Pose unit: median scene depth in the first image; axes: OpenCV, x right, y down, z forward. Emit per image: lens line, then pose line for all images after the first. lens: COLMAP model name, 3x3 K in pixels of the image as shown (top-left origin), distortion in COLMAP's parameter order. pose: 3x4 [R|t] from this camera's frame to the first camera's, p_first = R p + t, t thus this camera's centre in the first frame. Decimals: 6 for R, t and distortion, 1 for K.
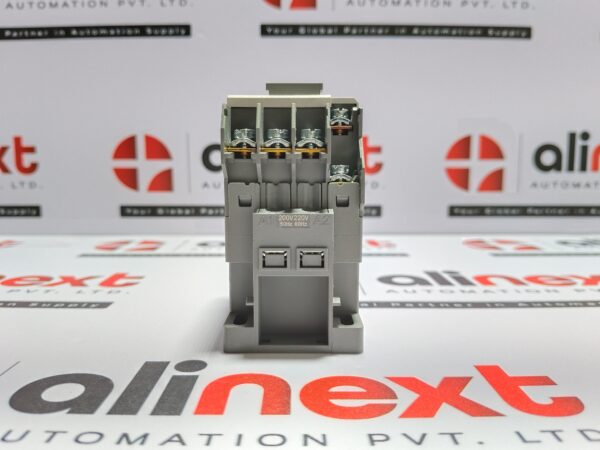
lens RADIAL K [[485.0, 0, 300.0], [0, 485.0, 225.0], [0, 0, 1]] dist [0.000090, -0.095471]
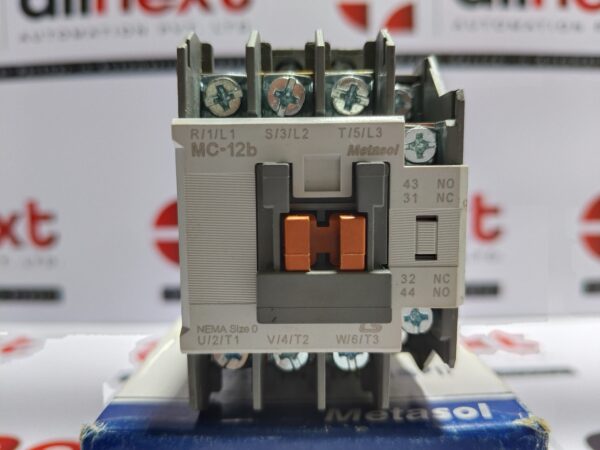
lens RADIAL K [[489.6, 0, 300.0], [0, 489.6, 225.0], [0, 0, 1]] dist [-0.008293, -0.097356]
pose [[0.999683, -0.014170, -0.020790, -0.162218], [0.013232, 0.998919, -0.044569, -0.125359], [0.021399, 0.044279, 0.998790, 0.263445]]
